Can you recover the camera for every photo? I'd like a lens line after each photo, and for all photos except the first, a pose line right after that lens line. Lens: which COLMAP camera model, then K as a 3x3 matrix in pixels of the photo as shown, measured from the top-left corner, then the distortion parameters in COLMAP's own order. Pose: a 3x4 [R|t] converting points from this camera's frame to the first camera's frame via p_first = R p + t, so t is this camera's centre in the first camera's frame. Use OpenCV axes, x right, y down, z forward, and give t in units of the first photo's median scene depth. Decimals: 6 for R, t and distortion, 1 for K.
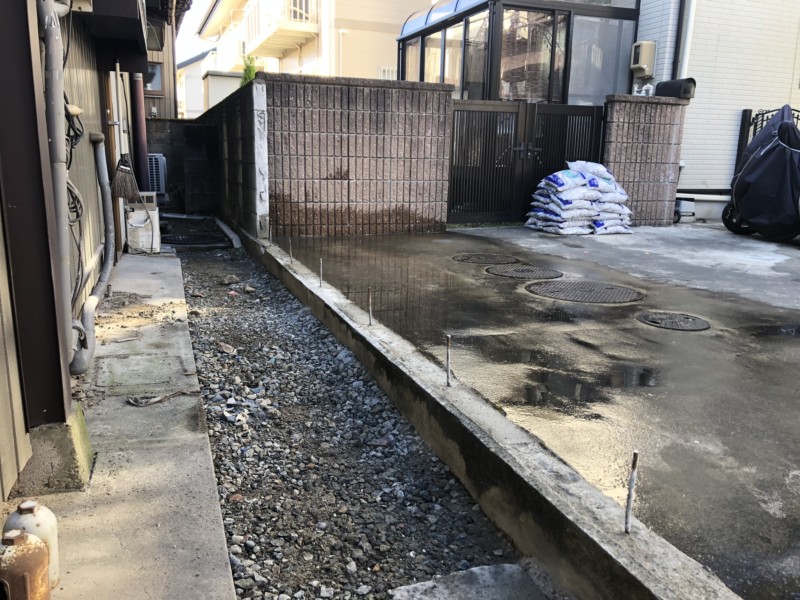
lens RADIAL K [[649.0, 0, 400.0], [0, 649.0, 300.0], [0, 0, 1]] dist [0.028738, 0.002242]
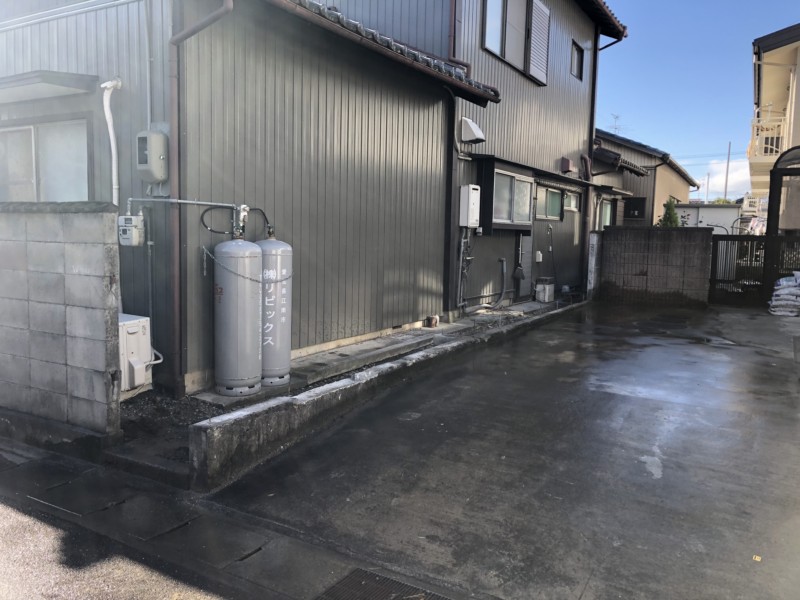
lens RADIAL K [[649.0, 0, 400.0], [0, 649.0, 300.0], [0, 0, 1]] dist [0.028738, 0.002242]
pose [[0.636020, 0.075664, -0.767954, 0.948366], [-0.173111, 0.983807, -0.046439, 0.106330], [0.752005, 0.162477, 0.638819, -0.799659]]
